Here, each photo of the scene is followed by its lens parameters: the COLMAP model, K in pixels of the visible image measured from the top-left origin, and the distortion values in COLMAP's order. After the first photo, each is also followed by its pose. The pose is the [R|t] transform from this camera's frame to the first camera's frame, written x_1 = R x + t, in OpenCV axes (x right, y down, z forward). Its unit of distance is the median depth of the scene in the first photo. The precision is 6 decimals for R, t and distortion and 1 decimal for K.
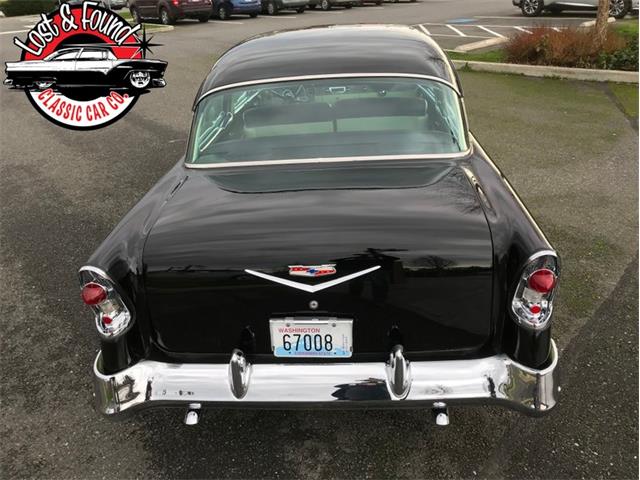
lens RADIAL K [[518.6, 0, 320.1], [0, 518.6, 225.0], [0, 0, 1]] dist [0.018814, -0.012273]
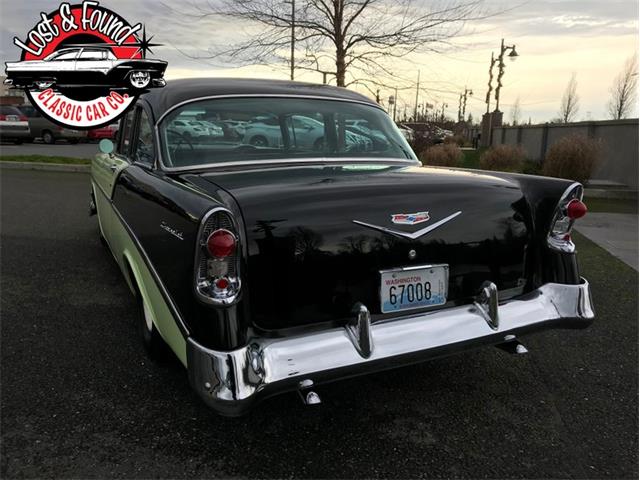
lens RADIAL K [[513.1, 0, 320.0], [0, 513.1, 240.0], [0, 0, 1]] dist [0.068463, -0.089417]
pose [[0.863144, -0.034627, 0.503768, -0.670082], [0.157673, 0.966245, -0.203738, 0.300569], [-0.479709, 0.255286, 0.839469, 0.219768]]
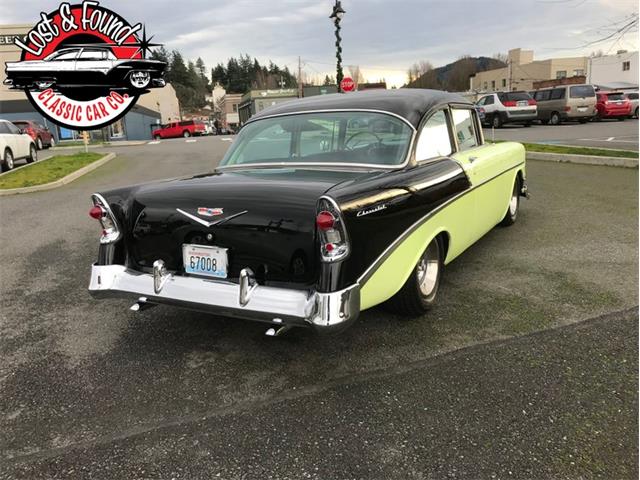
lens RADIAL K [[518.6, 0, 320.1], [0, 518.6, 225.0], [0, 0, 1]] dist [0.018814, -0.012273]
pose [[0.895550, 0.088992, -0.435971, 0.876465], [-0.181861, 0.967428, -0.176094, 0.315039], [0.406099, 0.236987, 0.882565, -0.160444]]
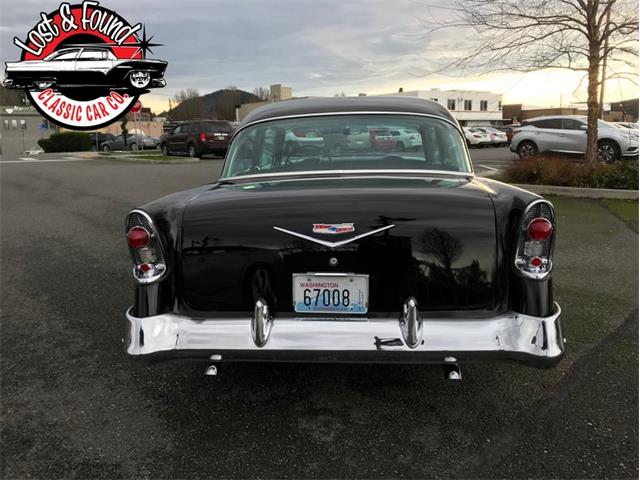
lens RADIAL K [[518.6, 0, 320.1], [0, 518.6, 225.0], [0, 0, 1]] dist [0.018814, -0.012273]
pose [[0.999195, 0.035636, -0.018432, -0.022707], [-0.039338, 0.960504, -0.275470, 0.376280], [0.007887, 0.275973, 0.961133, -0.077262]]
